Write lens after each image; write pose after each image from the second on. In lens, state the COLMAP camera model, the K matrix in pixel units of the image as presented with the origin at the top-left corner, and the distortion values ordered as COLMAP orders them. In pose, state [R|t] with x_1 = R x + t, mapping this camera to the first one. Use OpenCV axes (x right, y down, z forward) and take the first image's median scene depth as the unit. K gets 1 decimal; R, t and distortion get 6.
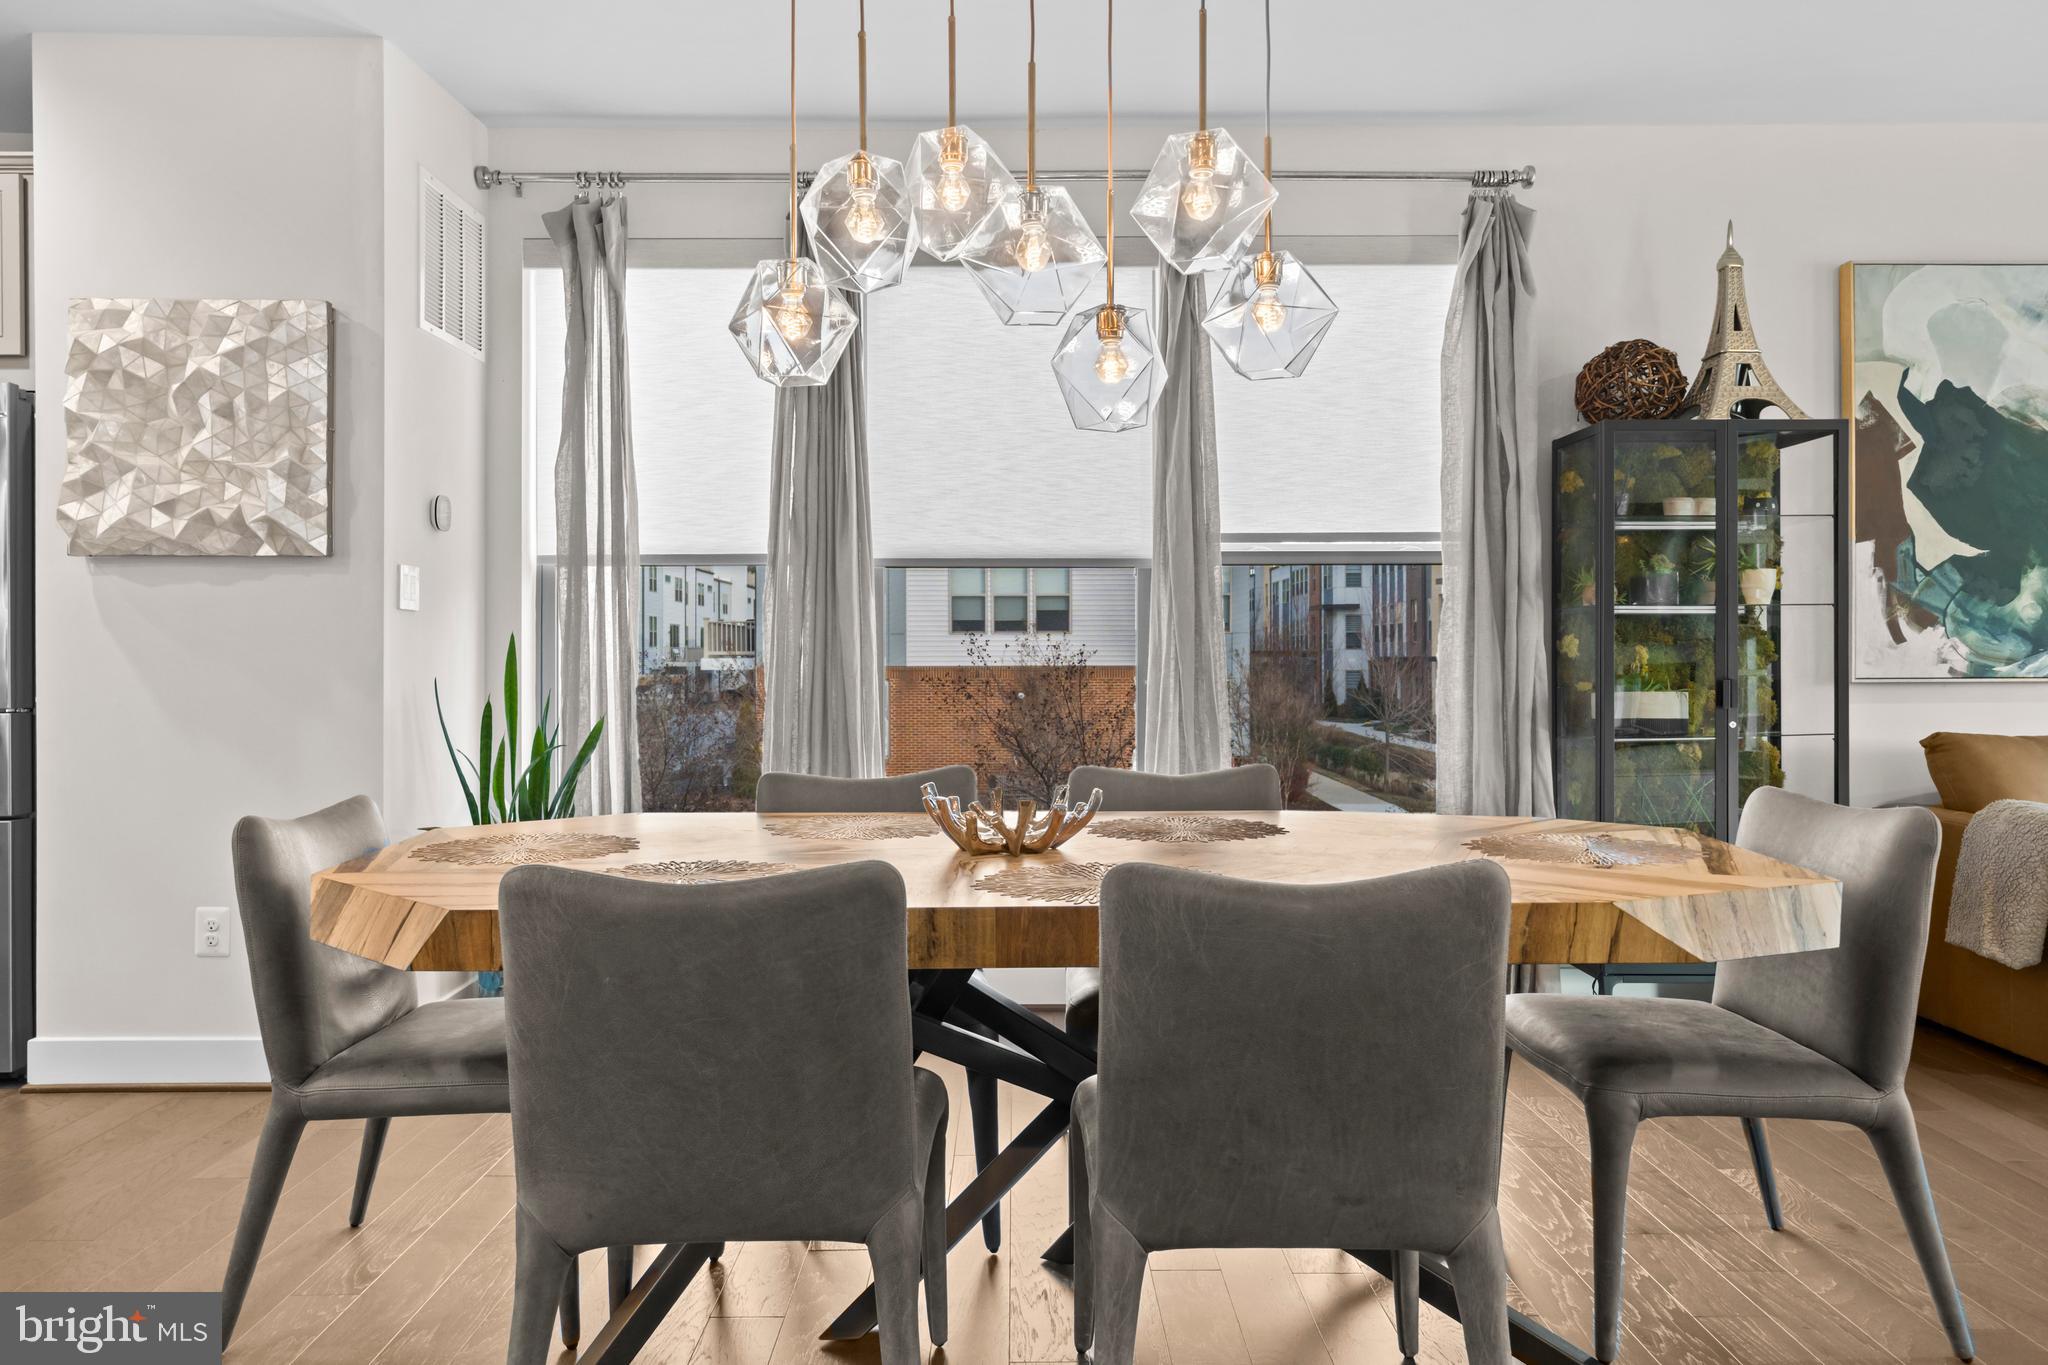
lens RADIAL K [[1366.5, 0, 1023.0], [0, 1366.5, 651.2], [0, 0, 1]] dist [-0.022615, 0.025848]
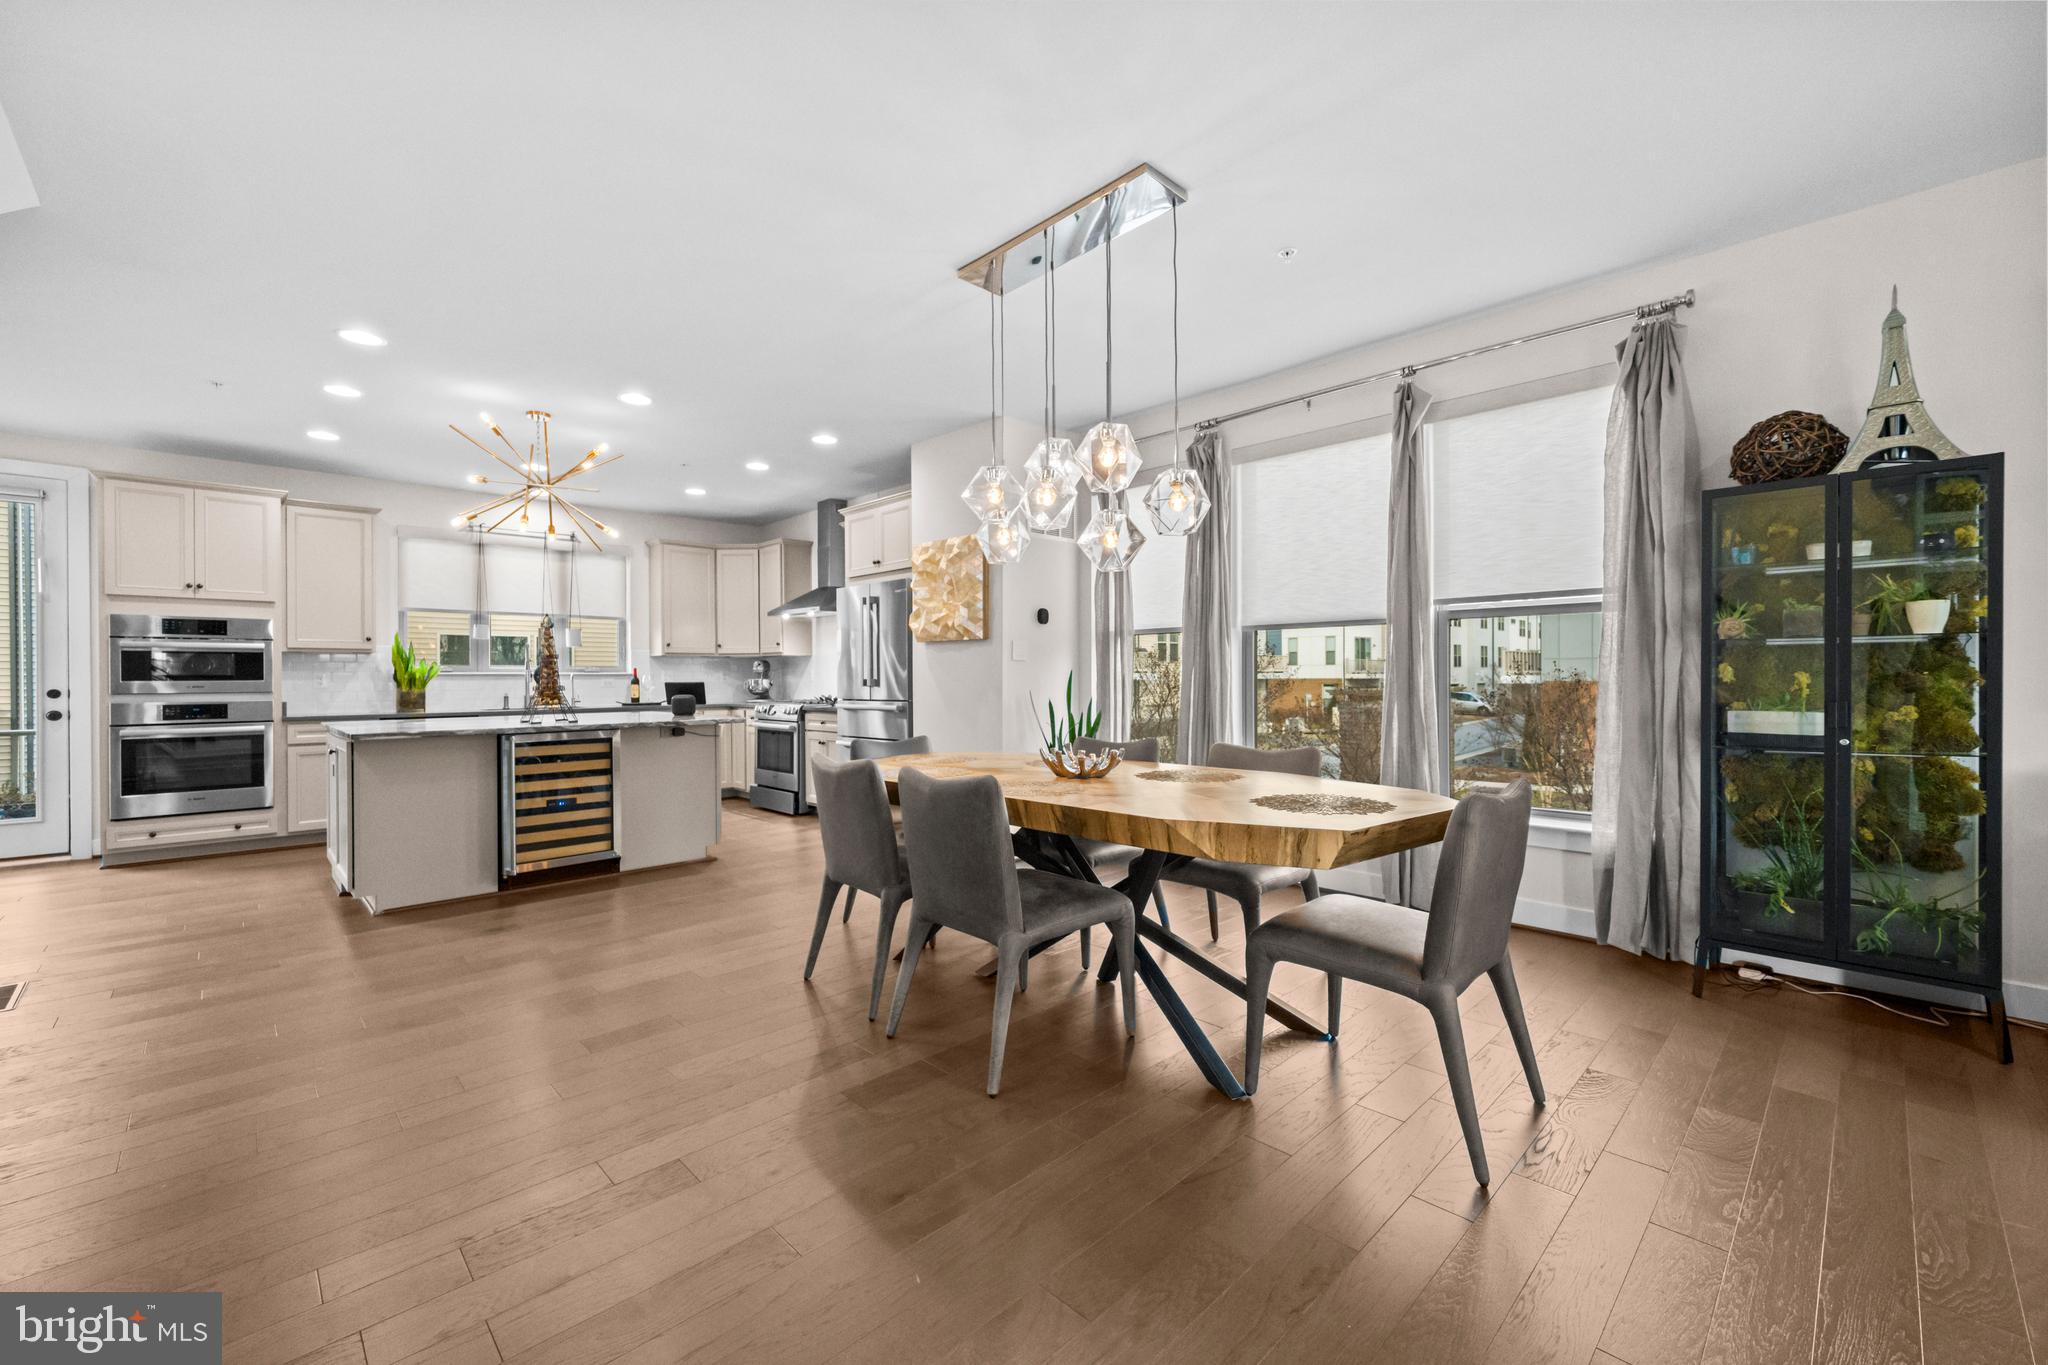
lens RADIAL K [[842.9, 0, 1024.0], [0, 842.9, 682.5], [0, 0, 1]] dist [0.000605, 0.000168]
pose [[0.703013, 0.001538, -0.711175, 0.496047], [0.007382, 0.999928, 0.009460, -0.006669], [0.711138, -0.011900, 0.702951, 0.013293]]
